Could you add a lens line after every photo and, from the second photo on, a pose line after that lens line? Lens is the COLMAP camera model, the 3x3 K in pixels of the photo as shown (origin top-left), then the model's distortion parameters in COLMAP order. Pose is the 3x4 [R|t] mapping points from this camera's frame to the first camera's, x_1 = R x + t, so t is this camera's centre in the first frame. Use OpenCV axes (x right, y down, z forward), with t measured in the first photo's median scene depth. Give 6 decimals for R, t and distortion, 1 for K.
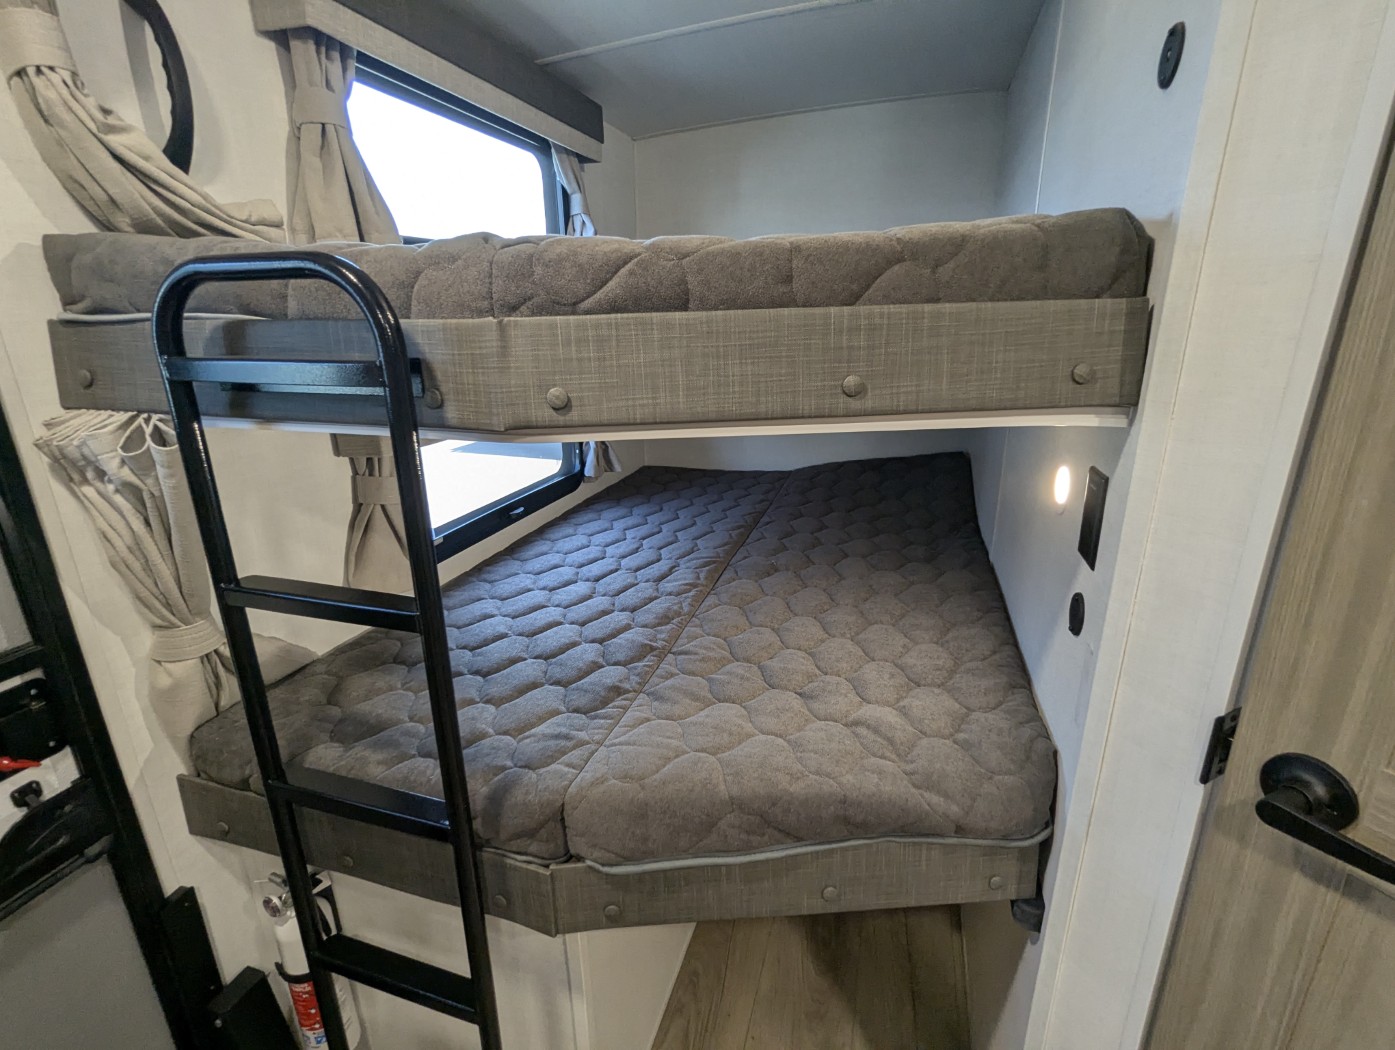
lens RADIAL K [[661.2, 0, 695.6], [0, 661.2, 528.4], [0, 0, 1]] dist [-0.000803, 0.001582]
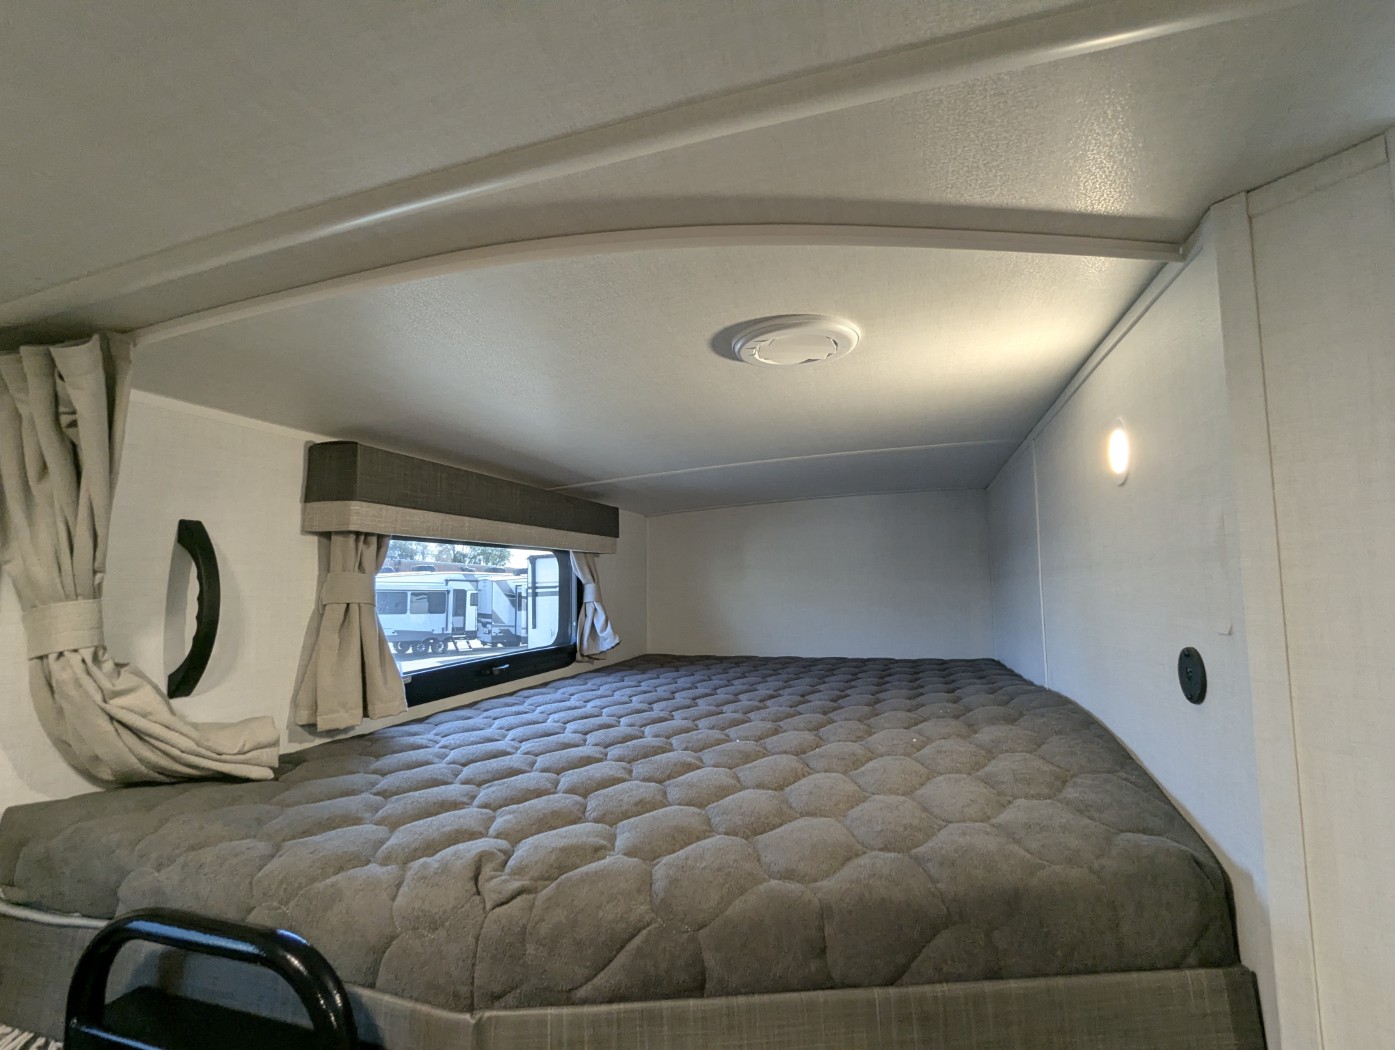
lens RADIAL K [[660.0, 0, 697.5], [0, 660.0, 527.0], [0, 0, 1]] dist [0.001508, 0.000354]
pose [[0.999990, 0.001839, -0.004154, -0.015472], [-0.003282, 0.924686, -0.380715, -0.484464], [0.003141, 0.380725, 0.924683, -0.004153]]
